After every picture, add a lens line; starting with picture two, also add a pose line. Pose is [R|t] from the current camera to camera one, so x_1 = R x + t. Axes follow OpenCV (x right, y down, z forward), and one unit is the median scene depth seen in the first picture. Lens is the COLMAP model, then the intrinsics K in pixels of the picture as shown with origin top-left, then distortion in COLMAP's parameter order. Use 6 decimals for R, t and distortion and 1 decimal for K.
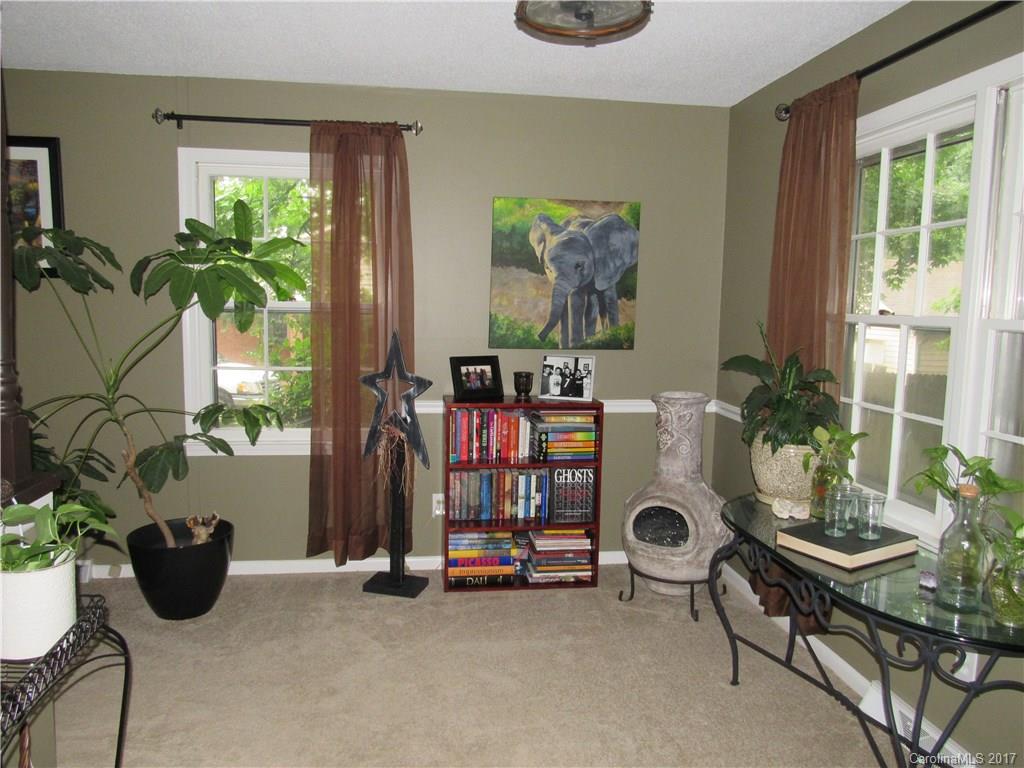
lens RADIAL K [[764.3, 0, 512.0], [0, 764.3, 384.0], [0, 0, 1]] dist [0.001657, 0.003707]
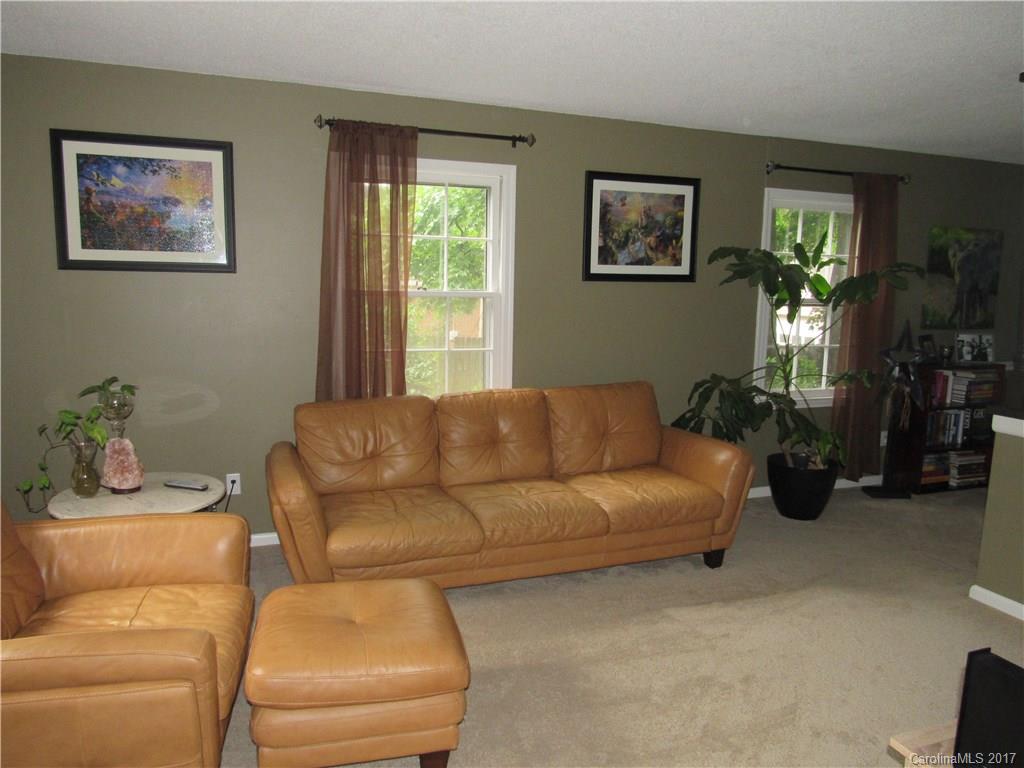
lens RADIAL K [[702.2, 0, 512.0], [0, 702.2, 384.0], [0, 0, 1]] dist [-0.047189, -0.000928]
pose [[0.981222, -0.032341, 0.190150, -1.067865], [0.025575, 0.998953, 0.037929, -0.012631], [-0.191177, -0.032354, 0.981022, -0.146227]]
